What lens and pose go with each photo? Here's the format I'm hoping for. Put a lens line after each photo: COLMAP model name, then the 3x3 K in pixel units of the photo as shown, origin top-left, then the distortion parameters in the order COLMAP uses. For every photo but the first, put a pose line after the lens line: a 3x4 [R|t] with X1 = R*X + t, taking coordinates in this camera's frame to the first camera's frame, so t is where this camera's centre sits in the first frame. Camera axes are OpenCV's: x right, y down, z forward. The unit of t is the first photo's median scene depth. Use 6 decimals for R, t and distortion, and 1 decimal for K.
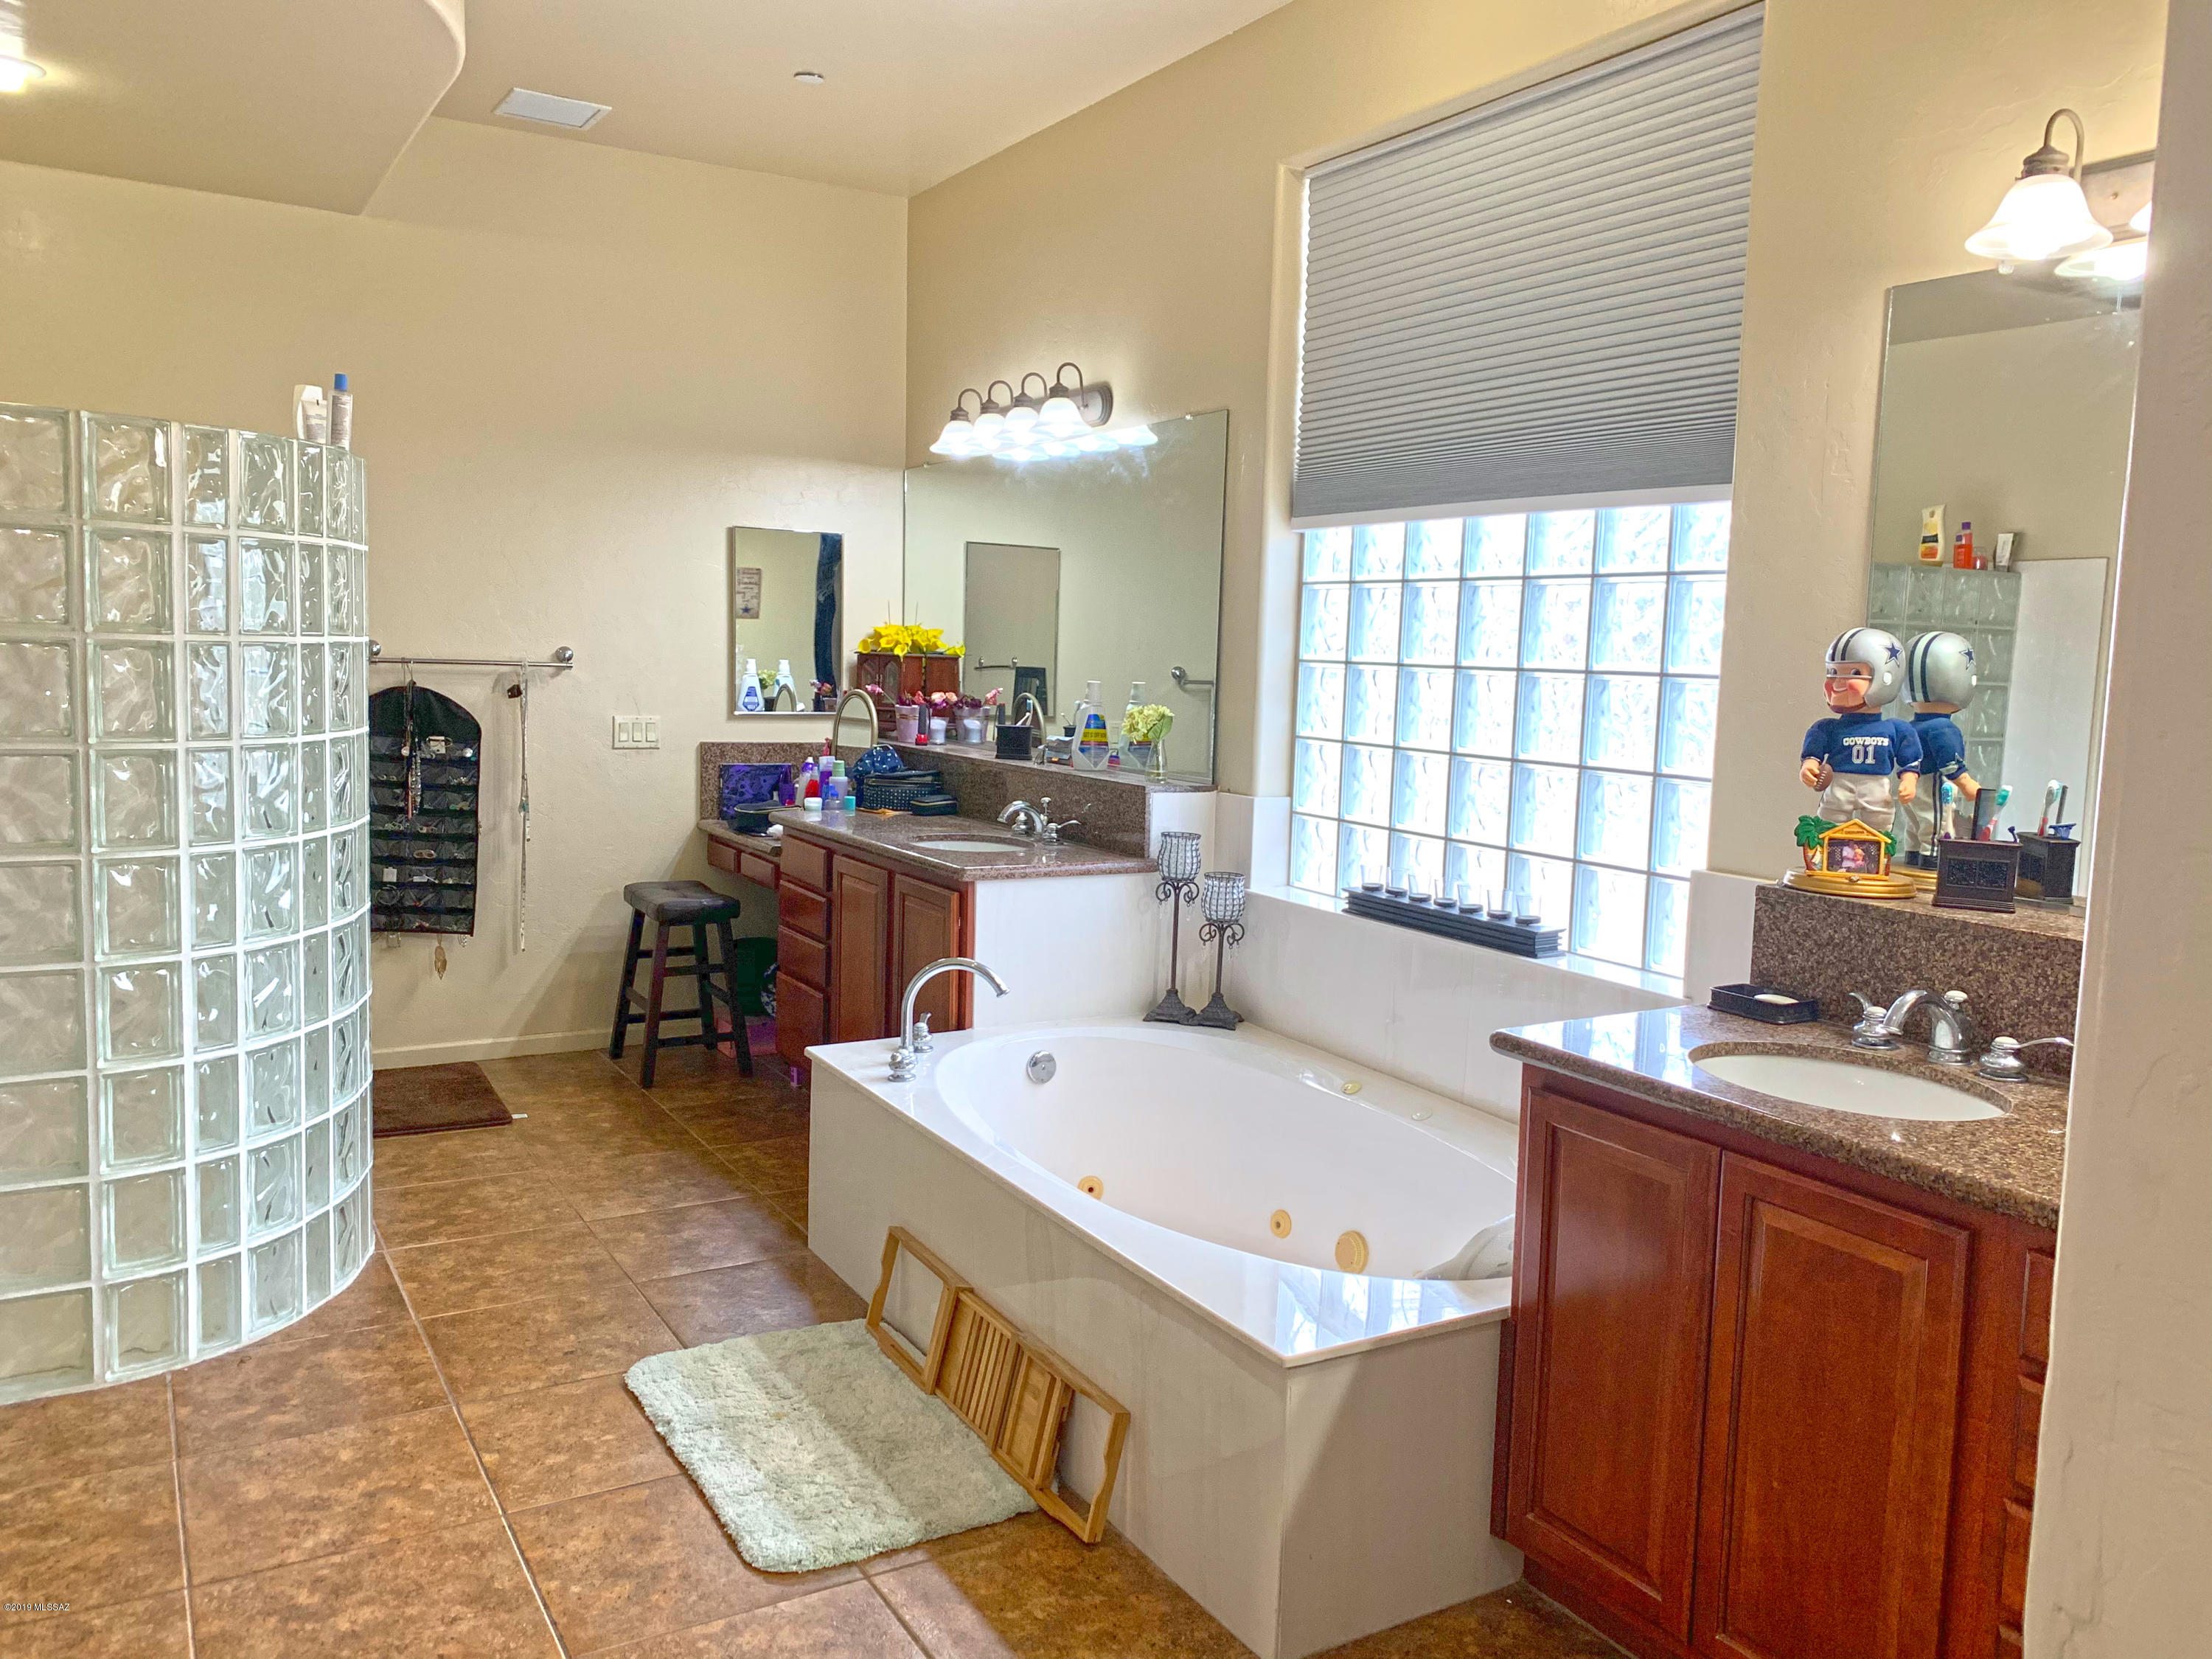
lens RADIAL K [[1687.2, 0, 1099.4], [0, 1687.2, 824.7], [0, 0, 1]] dist [0.027065, -0.023767]
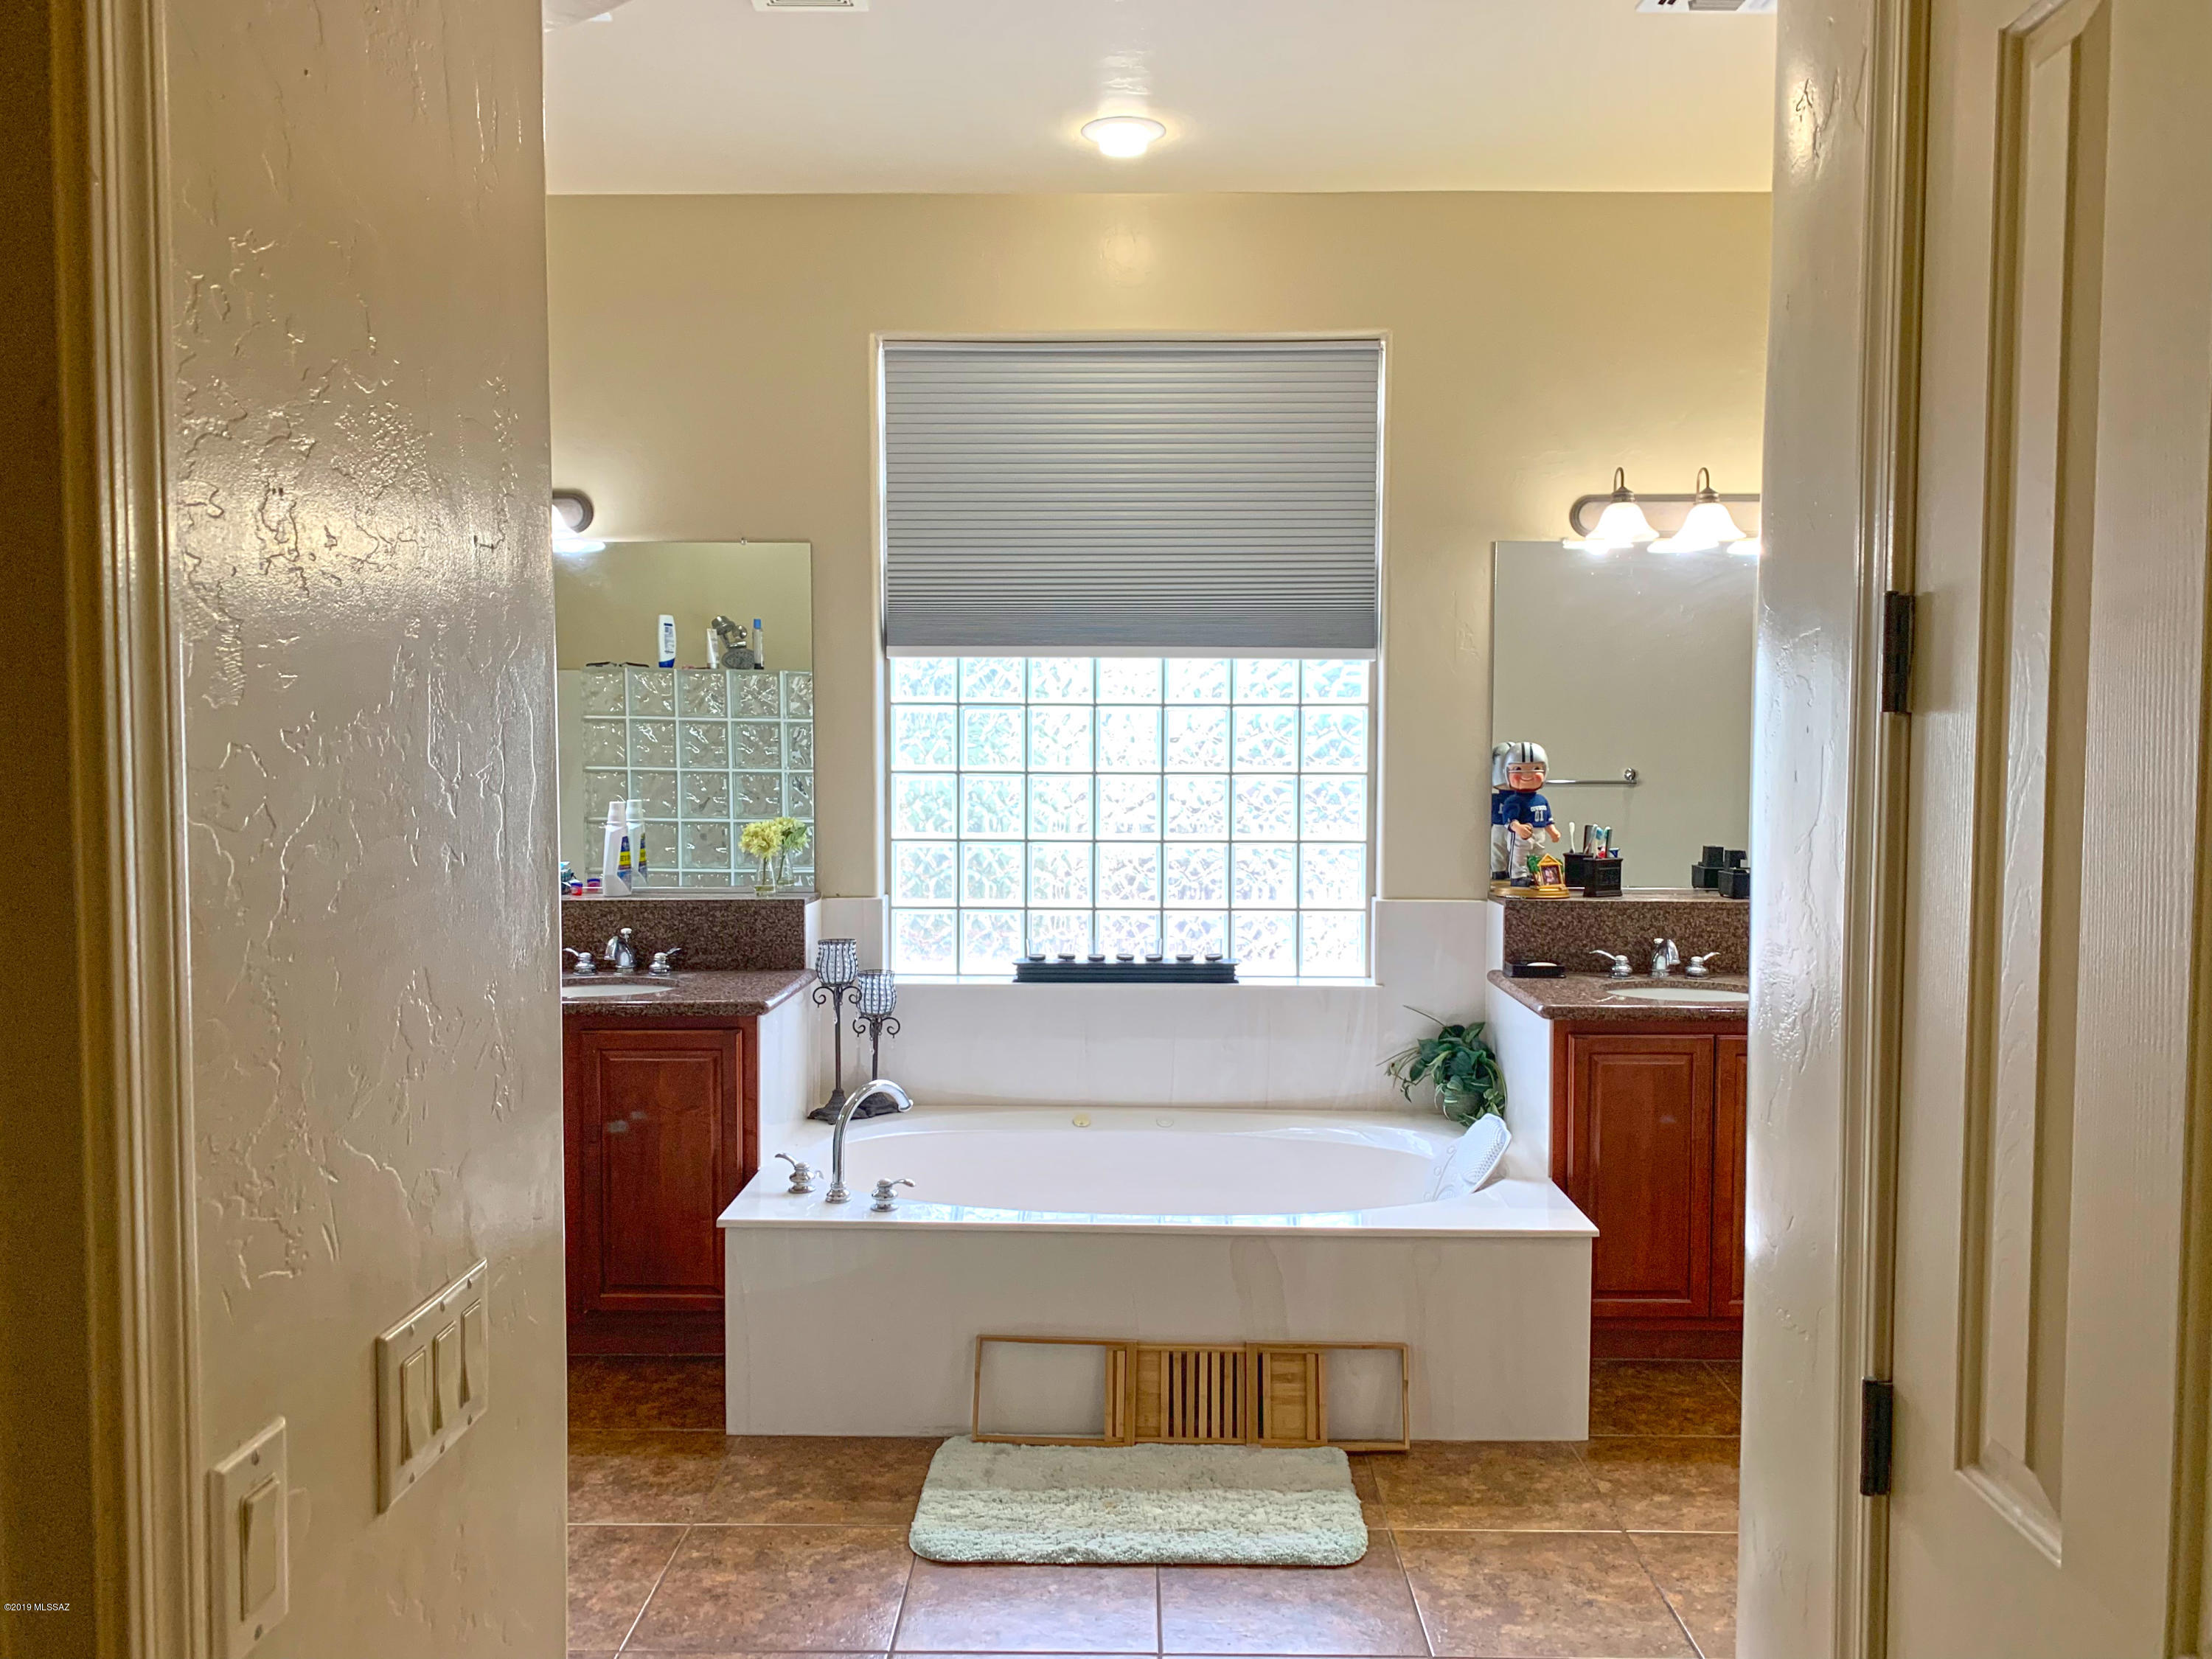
lens RADIAL K [[1687.2, 0, 1101.2], [0, 1687.2, 832.5], [0, 0, 1]] dist [0.027065, -0.023767]
pose [[0.517787, -0.071363, 0.852528, -0.896579], [0.105129, 0.994270, 0.019377, -0.075834], [-0.849026, 0.079592, 0.522322, 0.352116]]
